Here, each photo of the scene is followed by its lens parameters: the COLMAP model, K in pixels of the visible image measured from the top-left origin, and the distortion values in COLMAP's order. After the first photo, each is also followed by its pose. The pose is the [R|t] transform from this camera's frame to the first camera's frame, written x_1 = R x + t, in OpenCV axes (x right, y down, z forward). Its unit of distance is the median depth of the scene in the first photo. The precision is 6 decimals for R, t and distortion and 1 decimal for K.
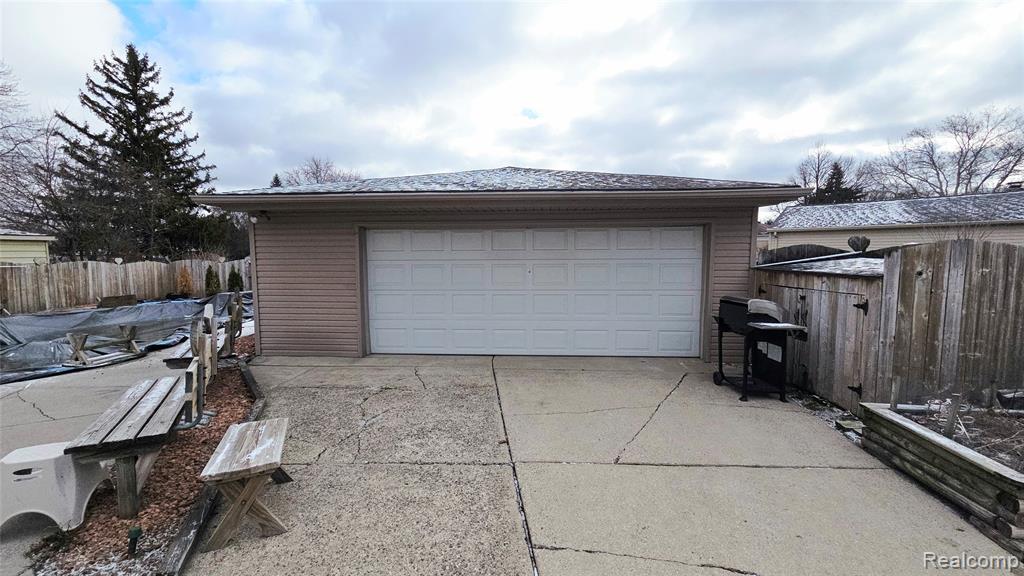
lens RADIAL K [[416.1, 0, 507.4], [0, 416.1, 286.6], [0, 0, 1]] dist [-0.000997, -0.000088]
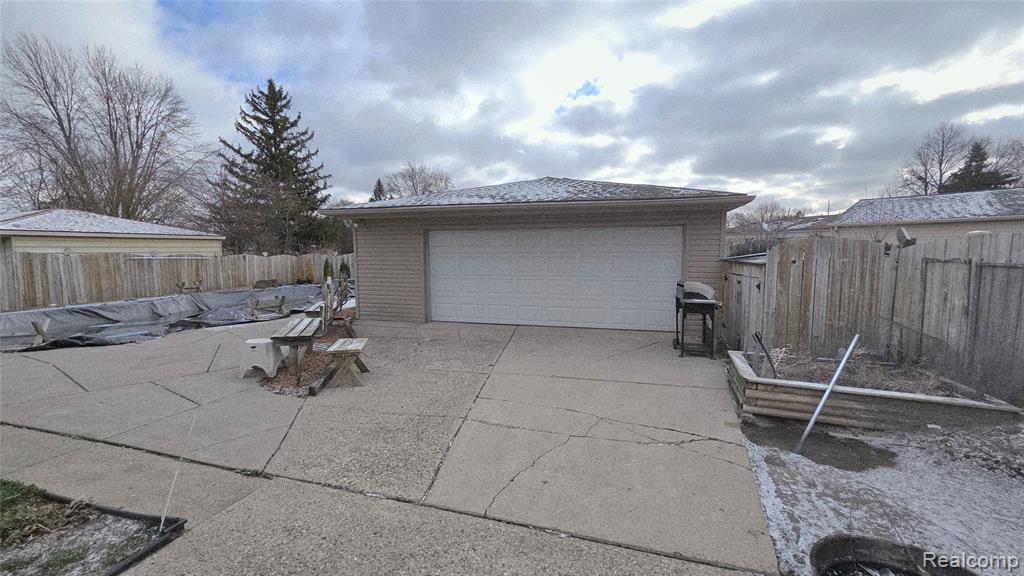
lens RADIAL K [[429.2, 0, 512.0], [0, 429.2, 288.0], [0, 0, 1]] dist [0.002110, 0.000021]
pose [[0.978042, 0.018277, -0.207607, 0.072592], [-0.016138, 0.999798, 0.011994, 0.009780], [0.207784, -0.008381, 0.978139, -0.107485]]
